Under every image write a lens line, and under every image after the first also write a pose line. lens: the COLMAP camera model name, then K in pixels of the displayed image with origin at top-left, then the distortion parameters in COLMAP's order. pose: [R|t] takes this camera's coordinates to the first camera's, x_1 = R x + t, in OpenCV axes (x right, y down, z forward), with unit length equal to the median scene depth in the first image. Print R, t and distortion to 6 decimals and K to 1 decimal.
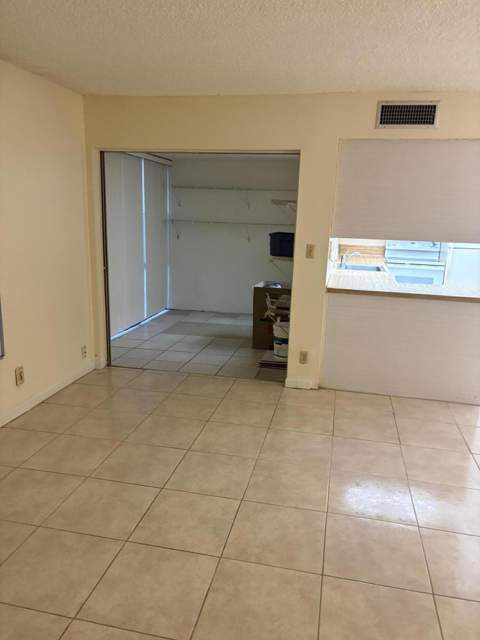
lens RADIAL K [[490.5, 0, 240.3], [0, 490.5, 336.0], [0, 0, 1]] dist [0.088781, -0.068261]
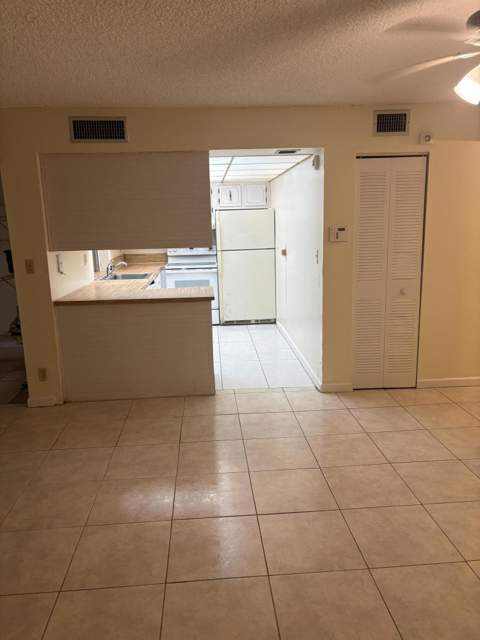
lens RADIAL K [[490.5, 0, 240.3], [0, 490.5, 336.0], [0, 0, 1]] dist [0.088781, -0.068261]
pose [[0.959789, -0.122212, 0.252726, 0.263329], [0.126365, 0.991984, -0.000203, 0.017860], [-0.250675, 0.032130, 0.967538, -0.056200]]
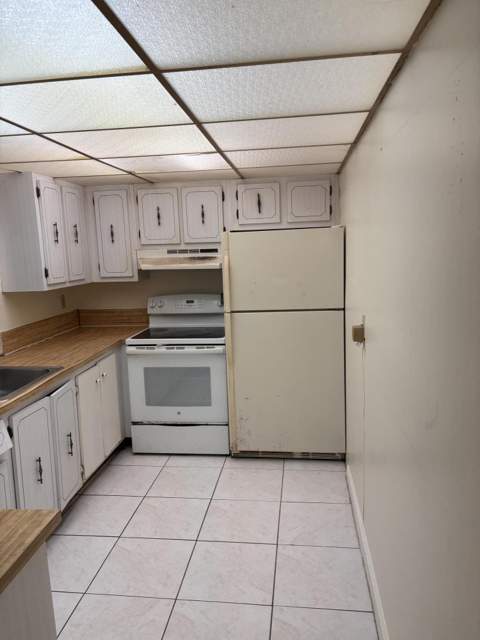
lens RADIAL K [[479.0, 0, 236.8], [0, 479.0, 322.0], [0, 0, 1]] dist [0.064921, -0.062355]
pose [[0.994409, -0.080293, 0.068586, 0.596851], [0.086515, 0.991885, -0.093161, -0.177983], [-0.060549, 0.098574, 0.993286, 0.741605]]
